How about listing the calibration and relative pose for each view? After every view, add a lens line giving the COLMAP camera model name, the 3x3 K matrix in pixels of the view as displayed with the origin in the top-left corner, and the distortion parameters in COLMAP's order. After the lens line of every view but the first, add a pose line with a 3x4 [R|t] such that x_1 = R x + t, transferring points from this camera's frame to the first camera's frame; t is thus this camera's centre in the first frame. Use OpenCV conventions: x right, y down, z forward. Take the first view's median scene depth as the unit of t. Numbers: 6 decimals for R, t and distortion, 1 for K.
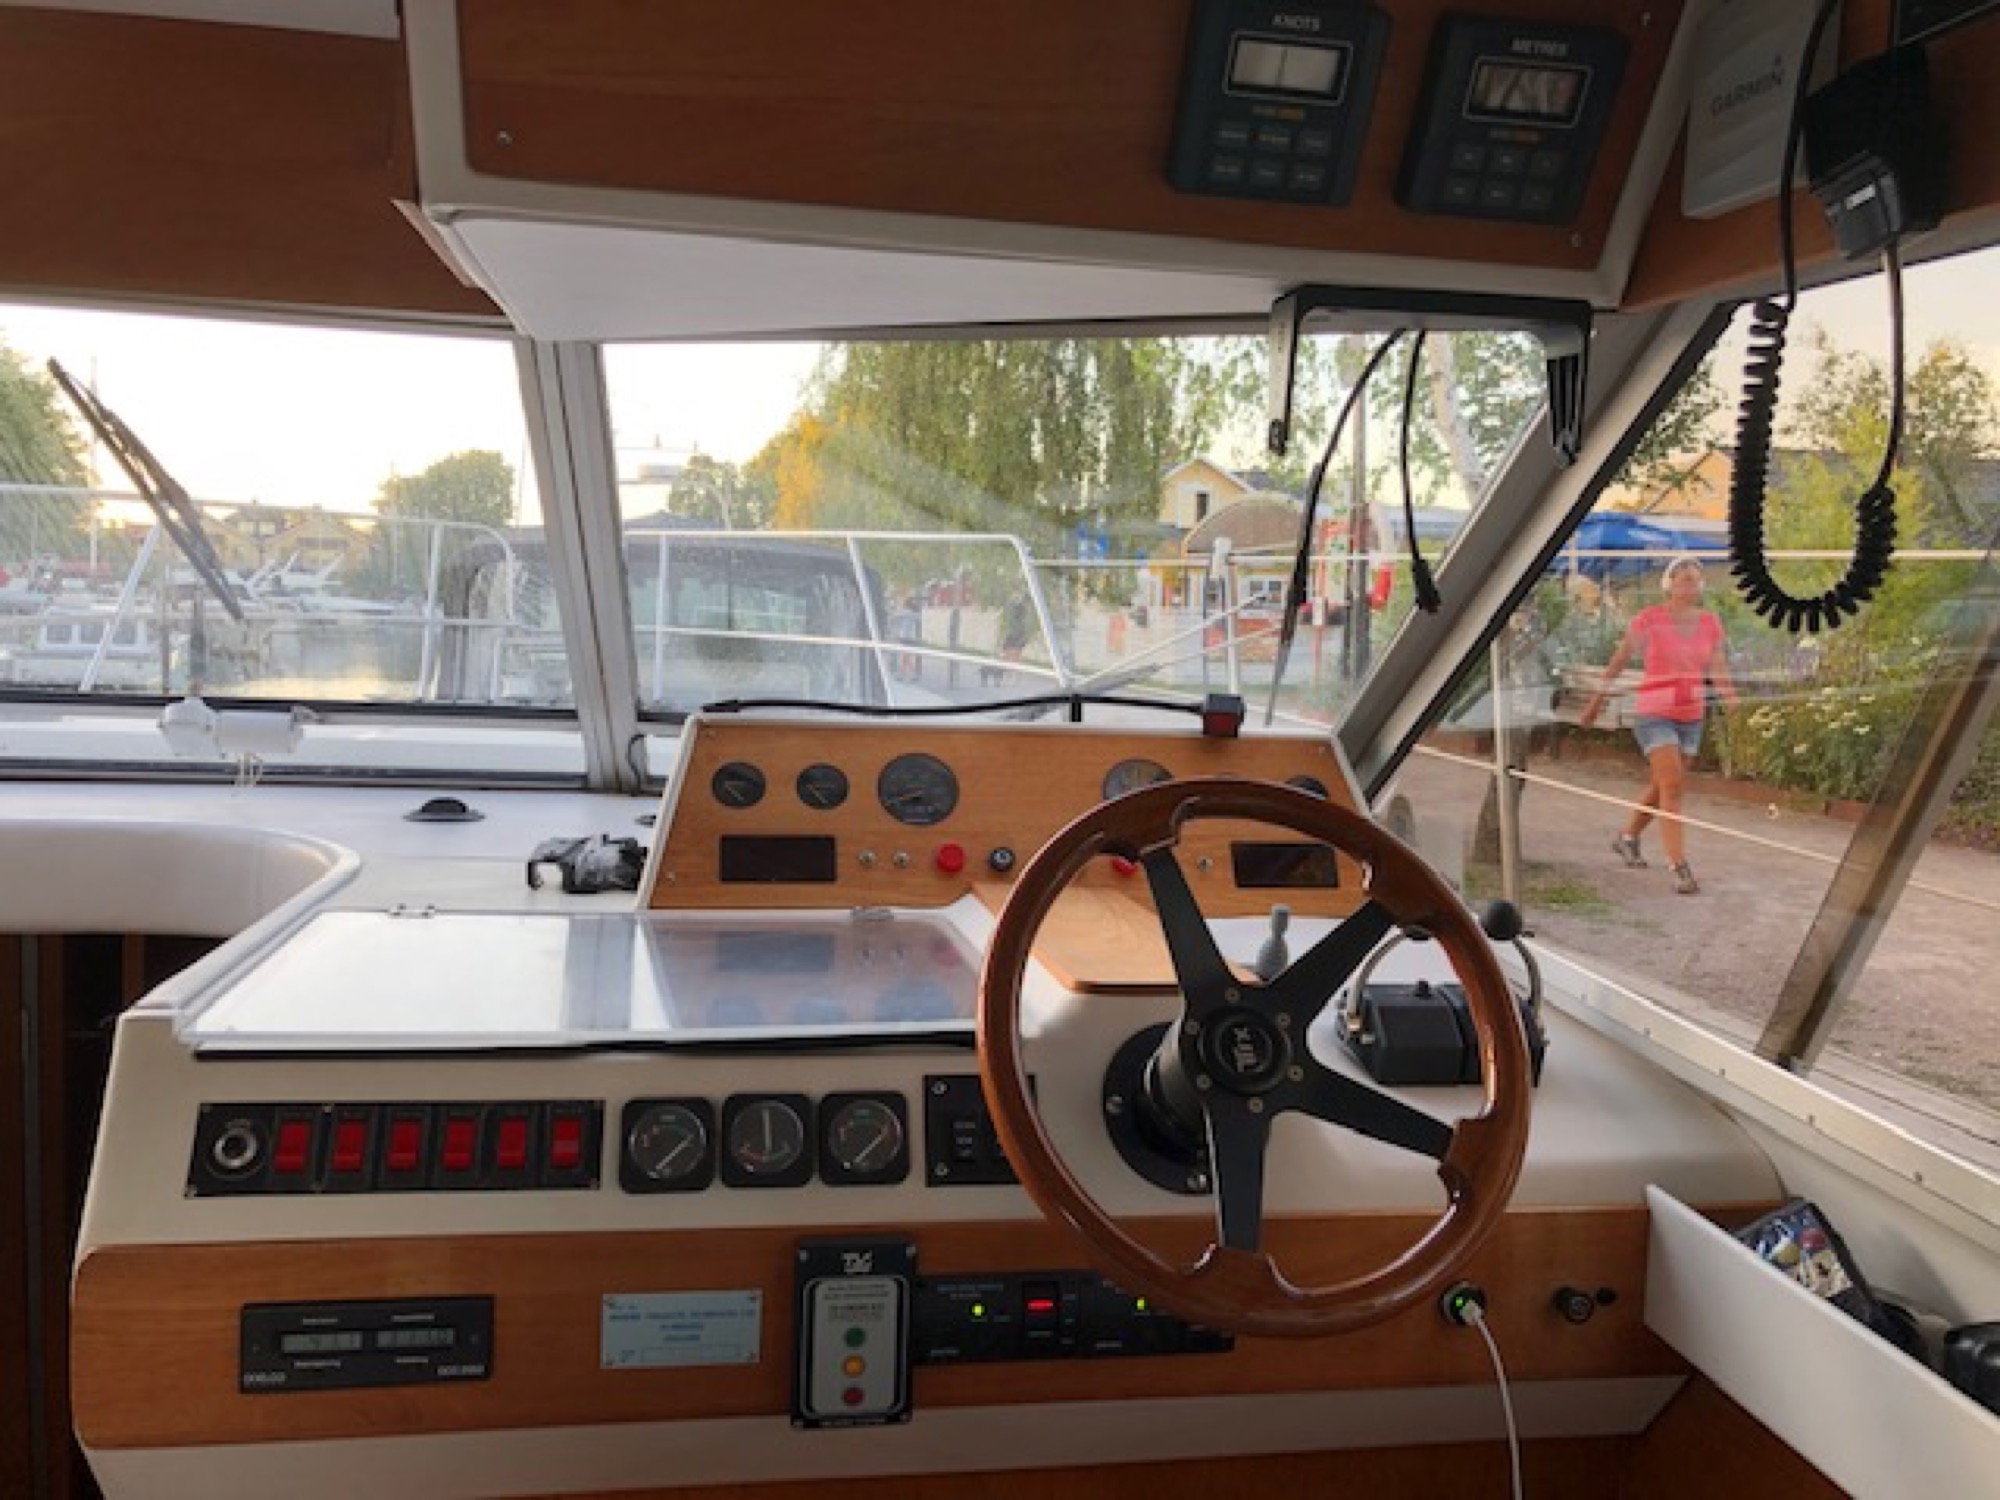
lens RADIAL K [[1644.3, 0, 1000.0], [0, 1644.3, 750.0], [0, 0, 1]] dist [0.088152, -0.000486]
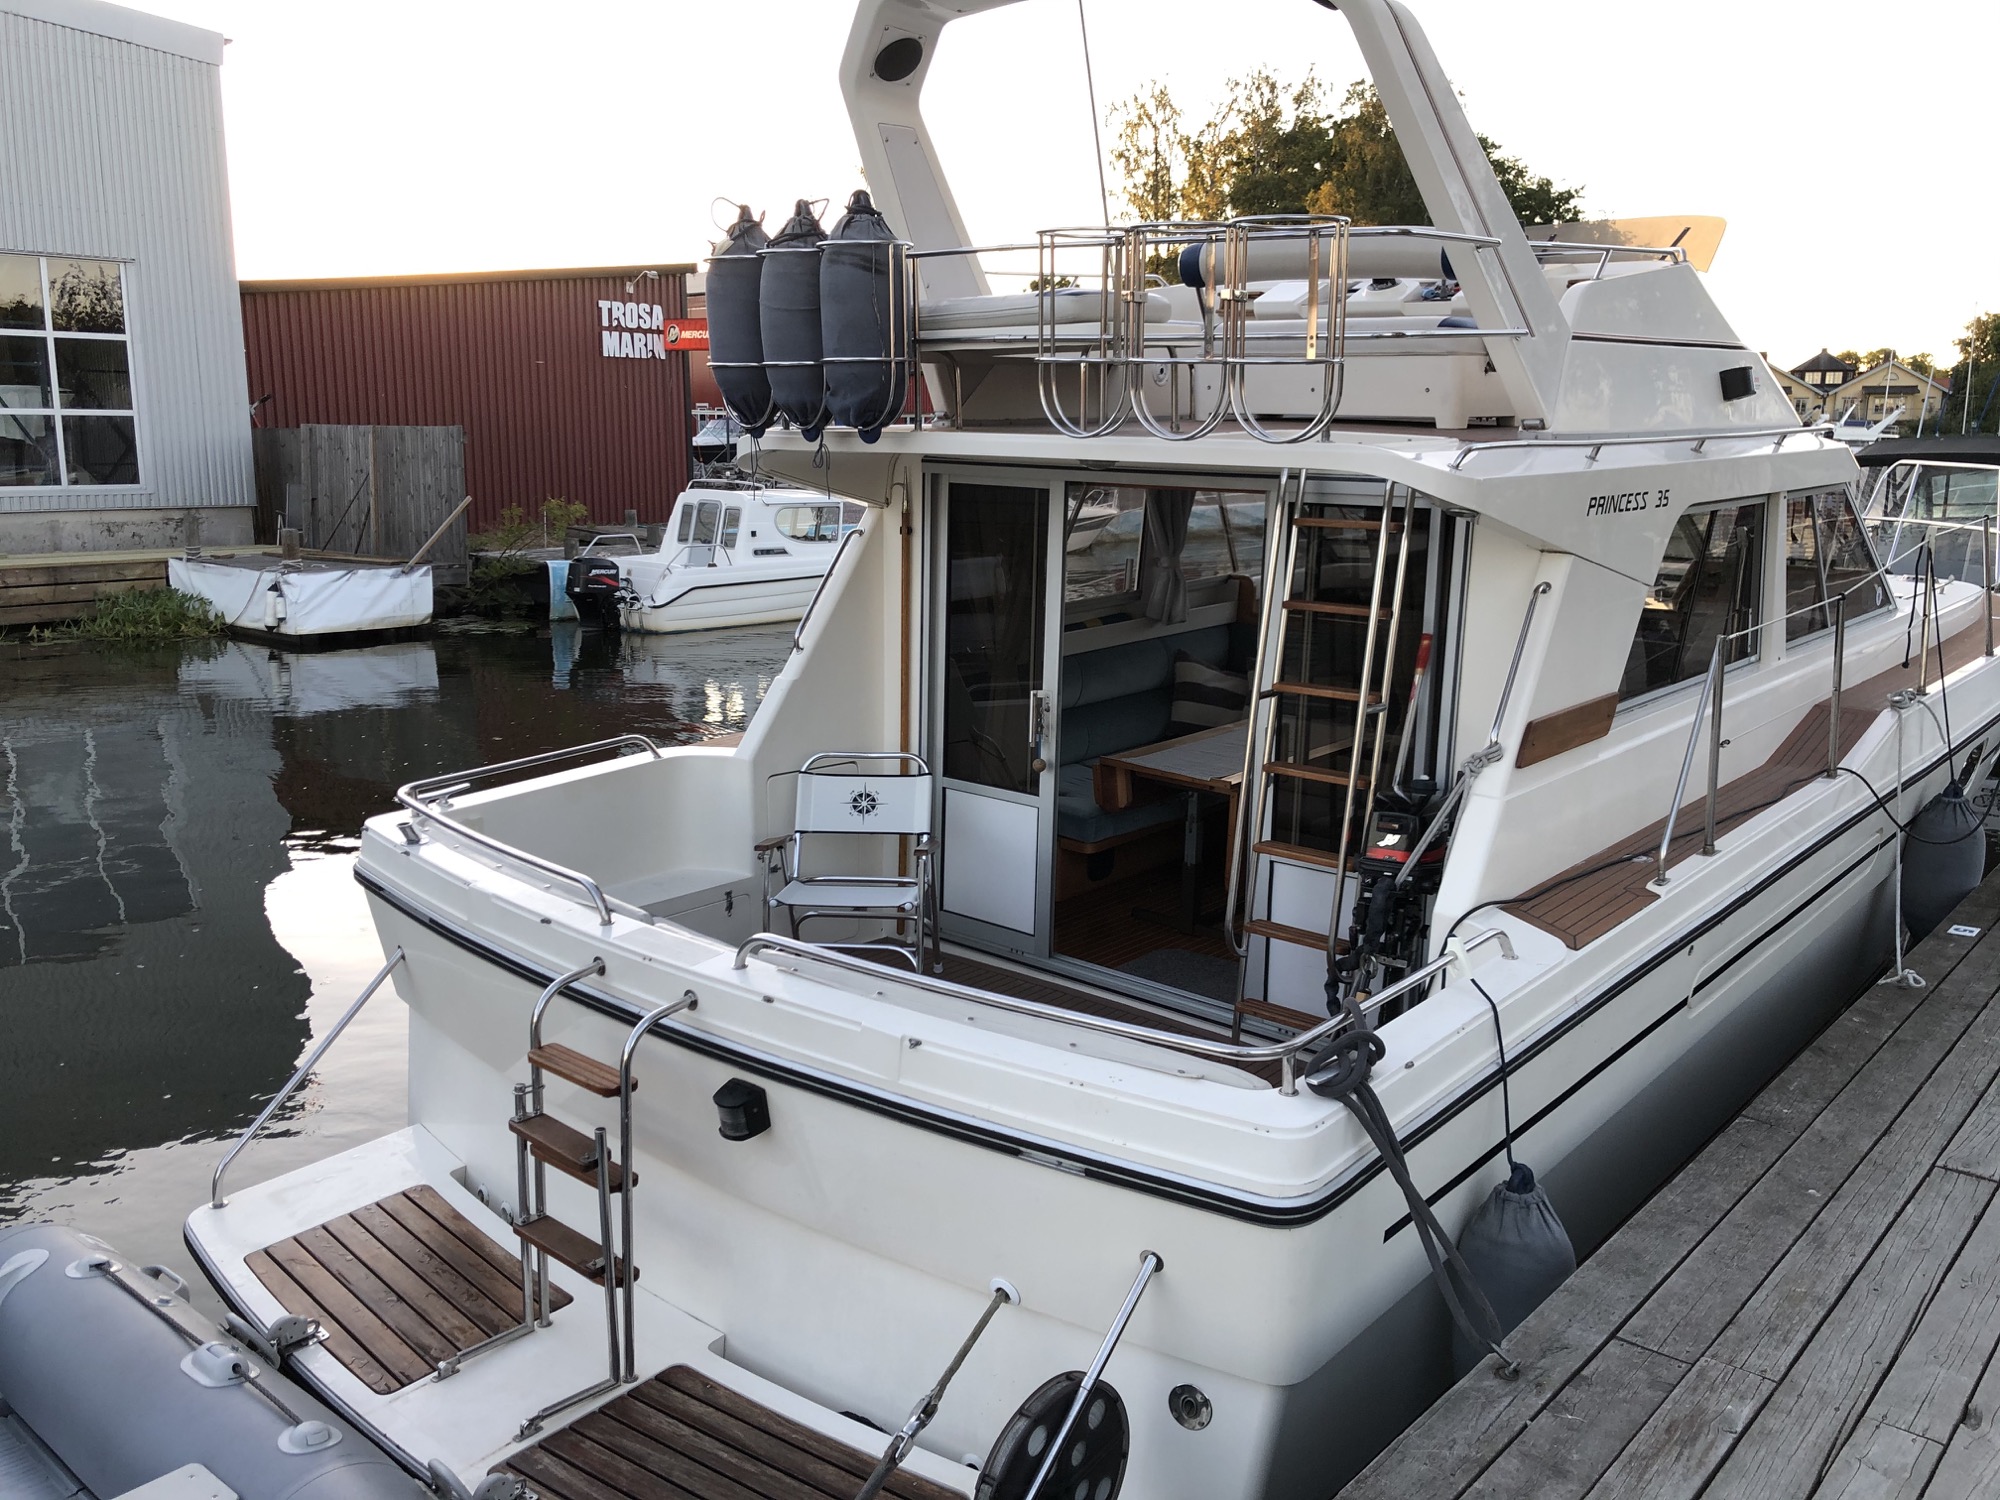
lens RADIAL K [[1606.1, 0, 961.8], [0, 1606.1, 743.7], [0, 0, 1]] dist [0.000102, -0.006280]
pose [[0.614637, 0.119959, -0.779635, 2.685262], [-0.045531, 0.992116, 0.116757, 0.084304], [0.787495, -0.036266, 0.615253, -4.266575]]
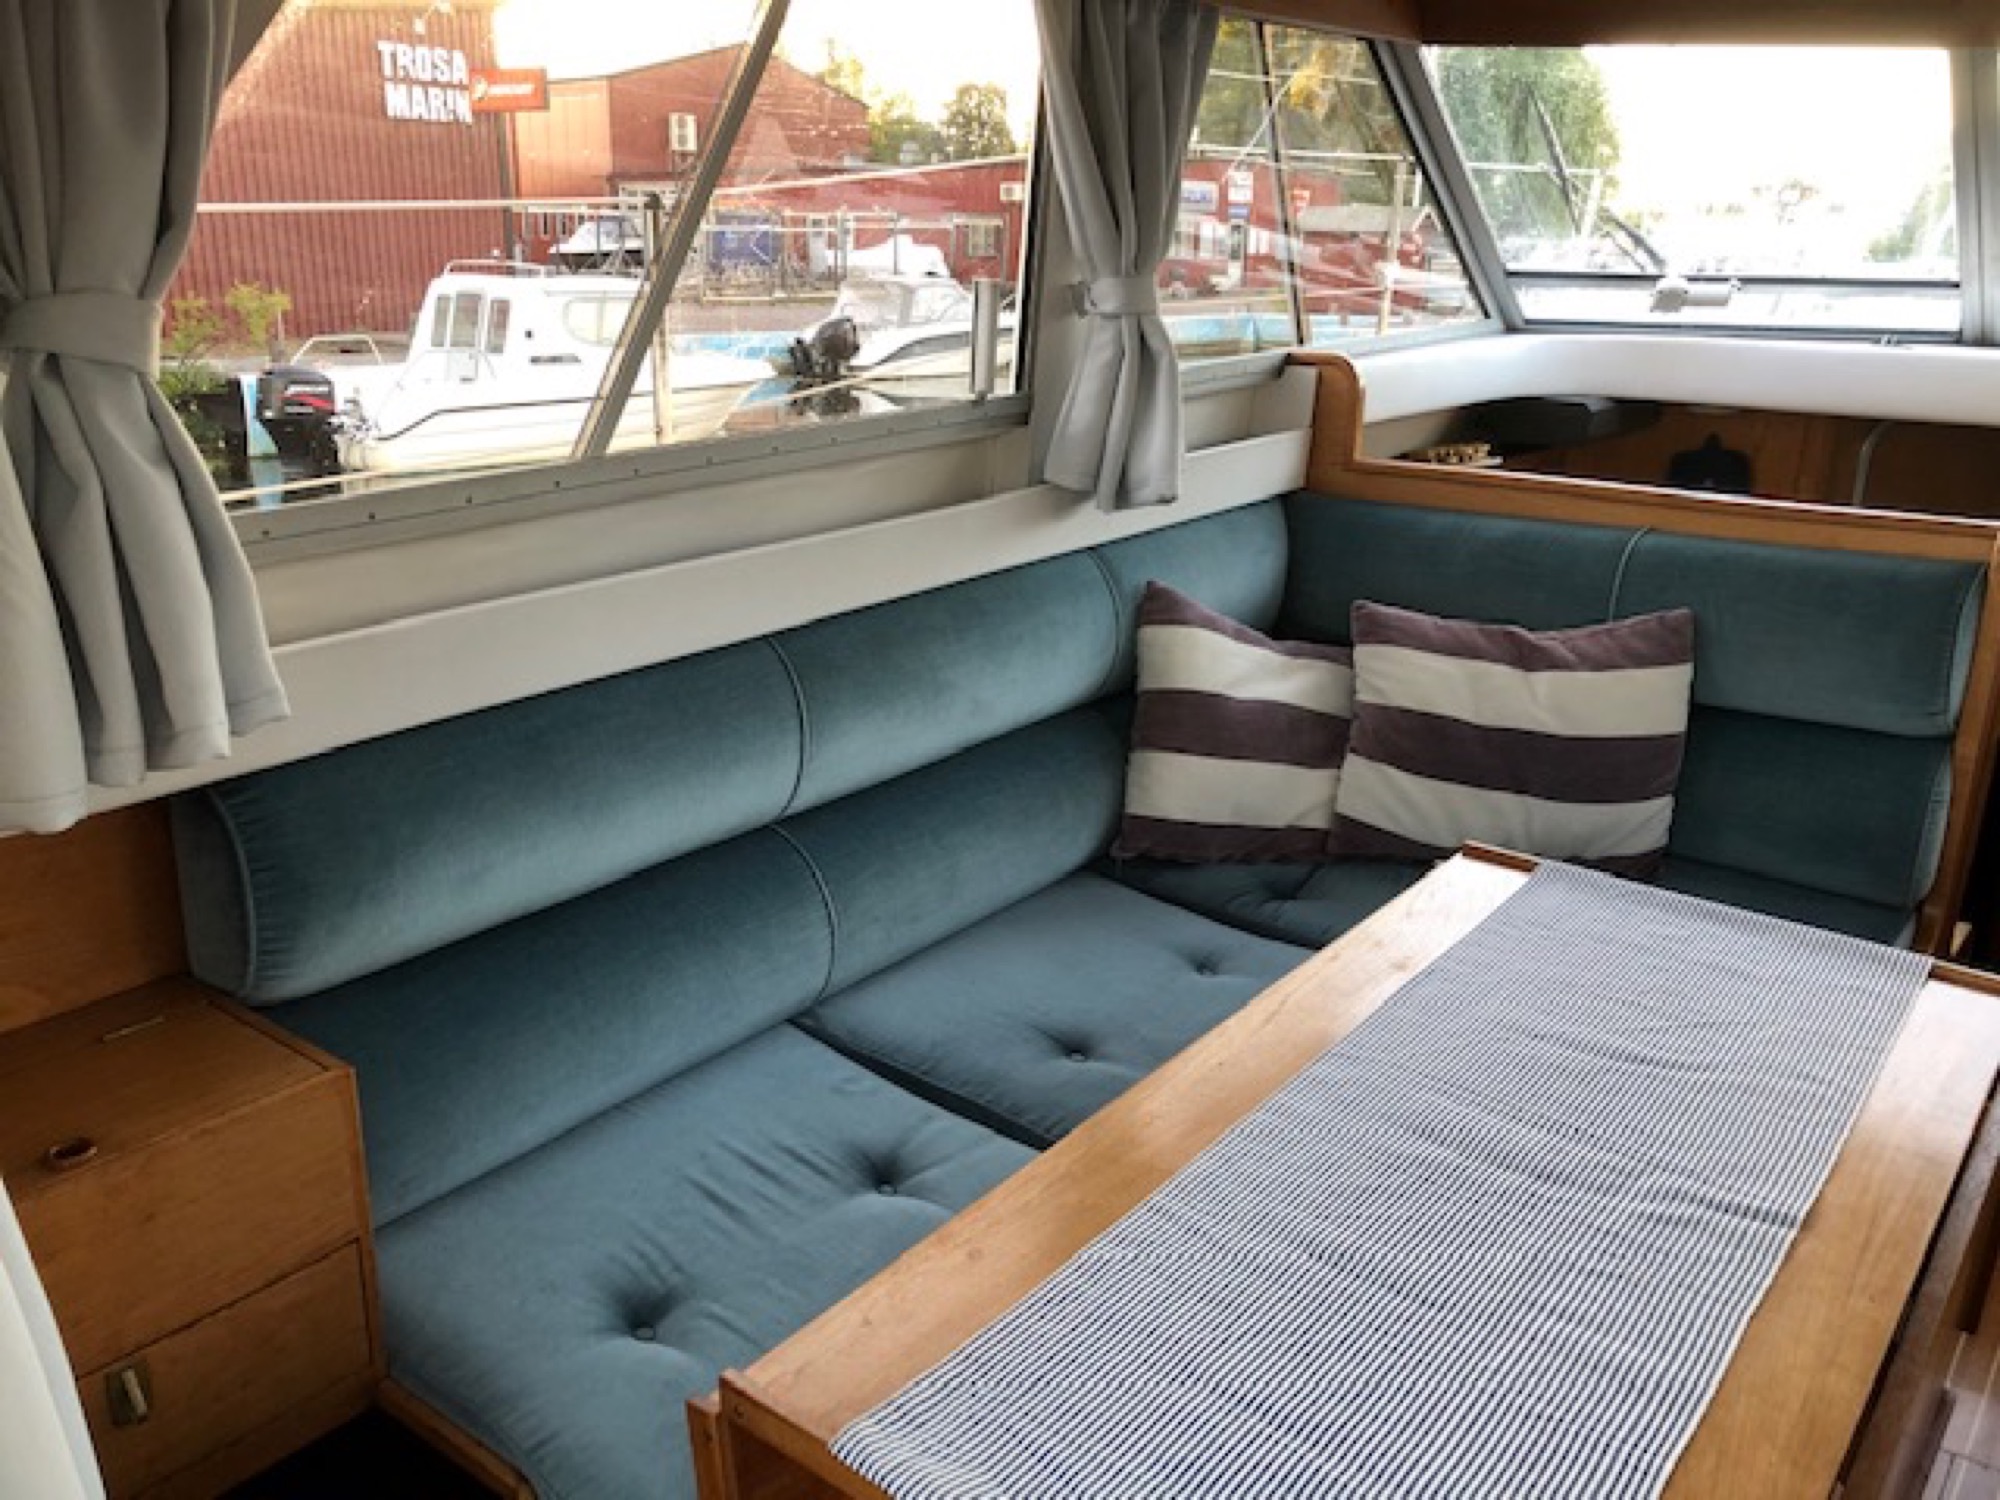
lens RADIAL K [[1606.1, 0, 961.8], [0, 1606.1, 743.7], [0, 0, 1]] dist [0.000102, -0.006280]
pose [[0.649104, 0.195409, -0.735173, -0.193353], [-0.049594, 0.975258, 0.215436, 0.182582], [0.759081, -0.103380, 0.642735, -1.384833]]
